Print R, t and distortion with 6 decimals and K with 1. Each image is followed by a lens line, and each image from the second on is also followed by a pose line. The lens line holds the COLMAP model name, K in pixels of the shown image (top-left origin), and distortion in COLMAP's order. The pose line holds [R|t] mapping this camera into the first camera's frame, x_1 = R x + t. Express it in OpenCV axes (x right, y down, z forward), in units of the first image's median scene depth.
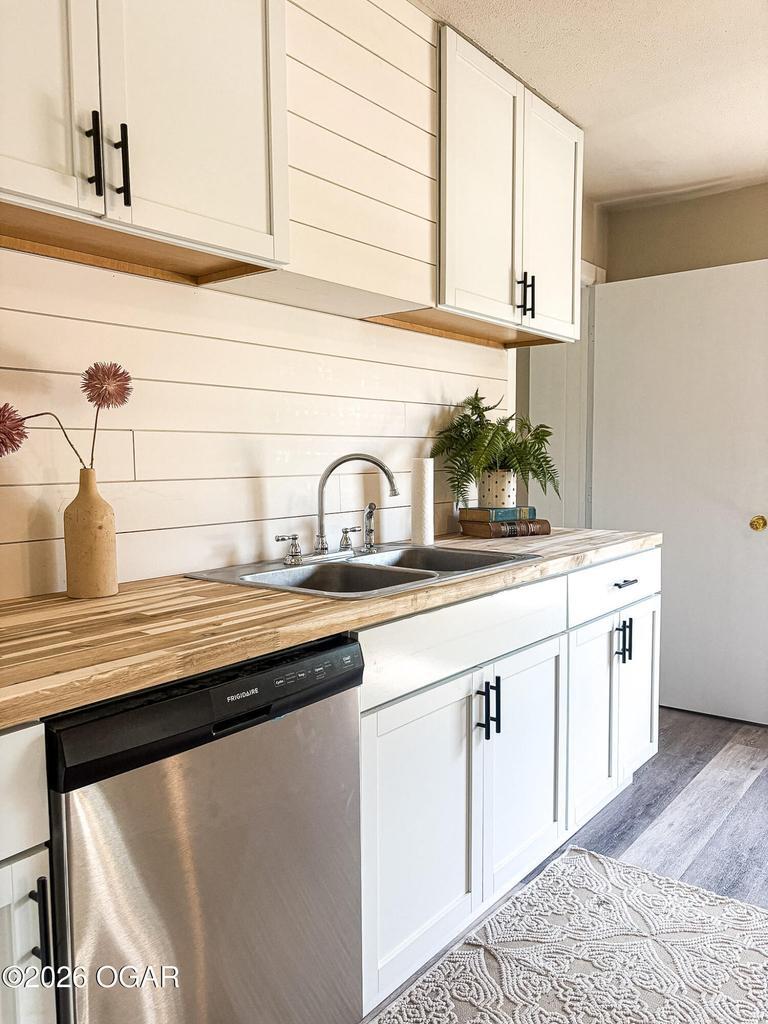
lens RADIAL K [[787.8, 0, 384.0], [0, 787.8, 512.0], [0, 0, 1]] dist [-0.029175, -0.003651]
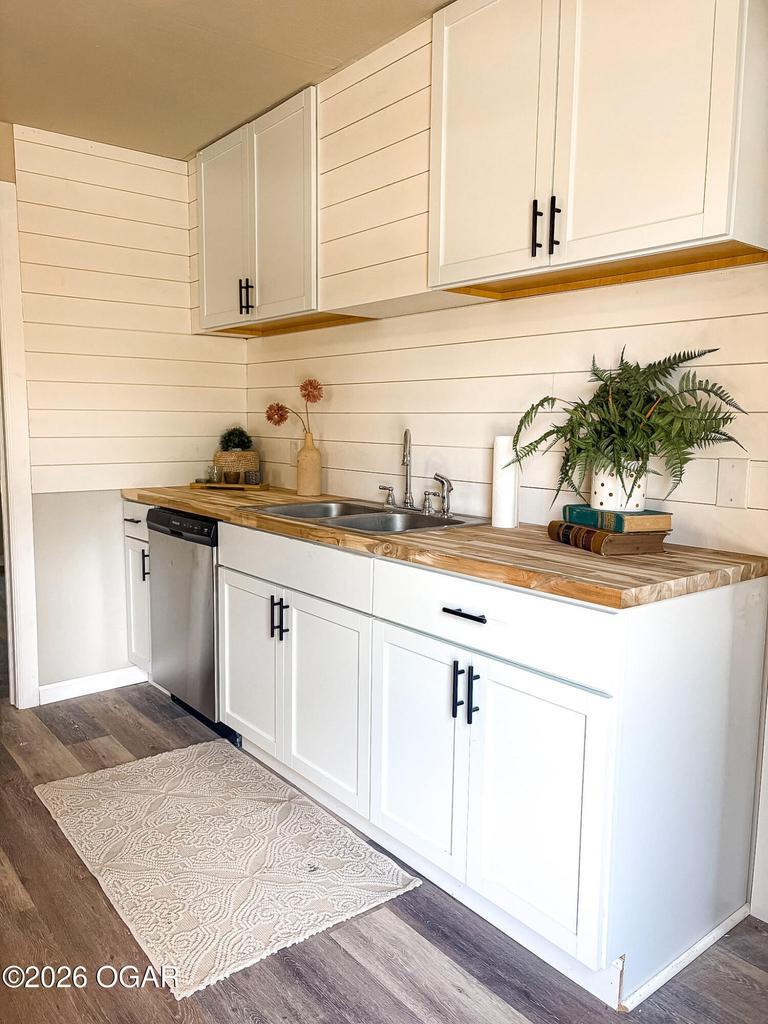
lens RADIAL K [[787.8, 0, 384.0], [0, 787.8, 512.0], [0, 0, 1]] dist [-0.029175, -0.003651]
pose [[-0.234845, 0.065154, -0.969847, 1.118367], [-0.142335, 0.984691, 0.100617, -0.056031], [0.961555, 0.161672, -0.221976, 1.152444]]
